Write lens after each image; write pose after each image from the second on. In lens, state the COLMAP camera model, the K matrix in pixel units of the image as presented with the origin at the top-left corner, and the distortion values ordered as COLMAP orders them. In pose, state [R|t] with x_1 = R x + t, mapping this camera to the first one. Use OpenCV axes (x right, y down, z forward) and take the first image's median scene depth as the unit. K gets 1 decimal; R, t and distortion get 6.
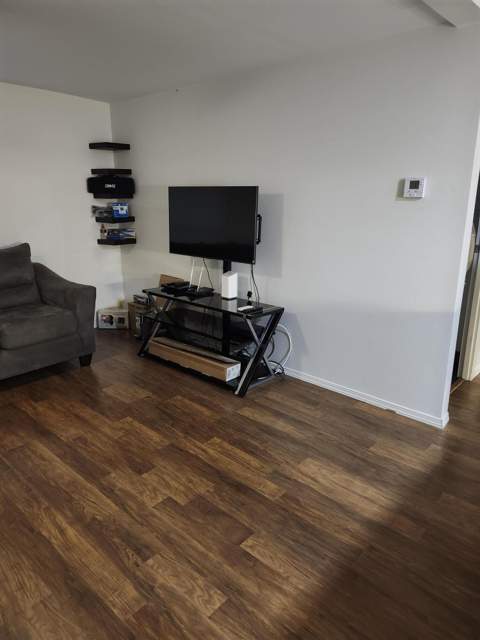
lens RADIAL K [[439.8, 0, 234.7], [0, 439.8, 320.0], [0, 0, 1]] dist [0.016952, -0.018662]
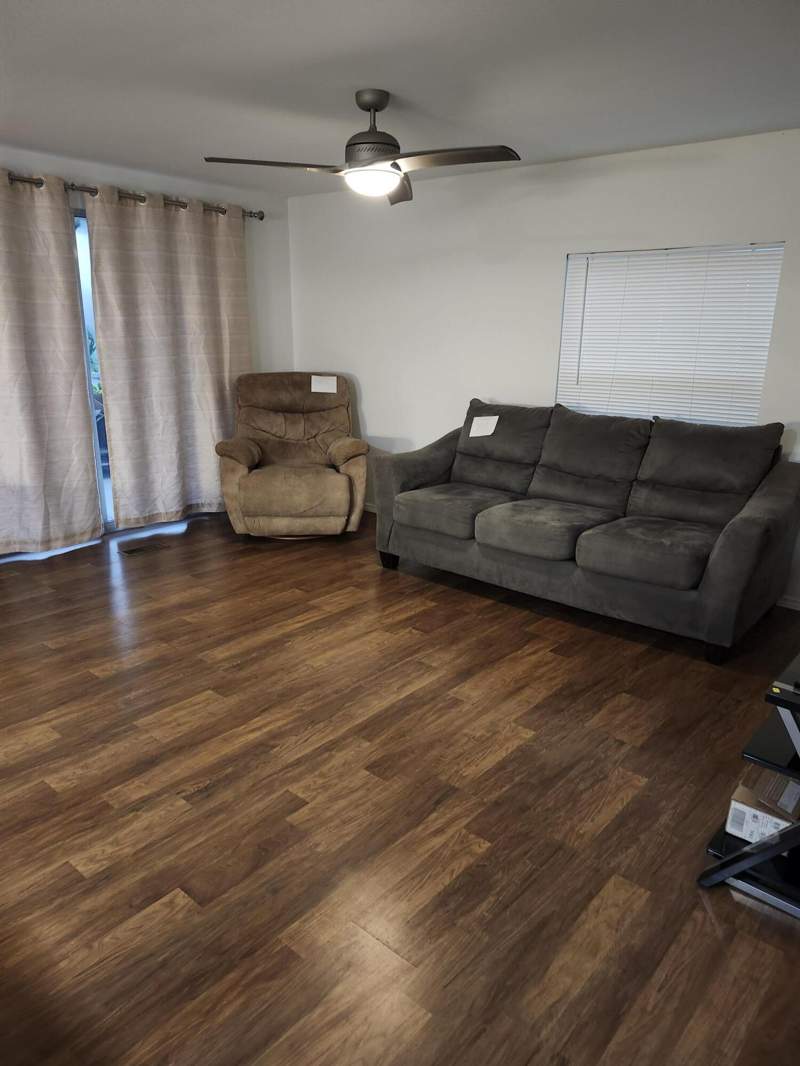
lens RADIAL K [[732.6, 0, 404.1], [0, 732.6, 534.1], [0, 0, 1]] dist [0.016952, -0.018662]
pose [[0.058430, 0.284382, -0.956929, 0.775131], [-0.303341, 0.918300, 0.254380, -0.267196], [0.951089, 0.275412, 0.139921, 0.906464]]
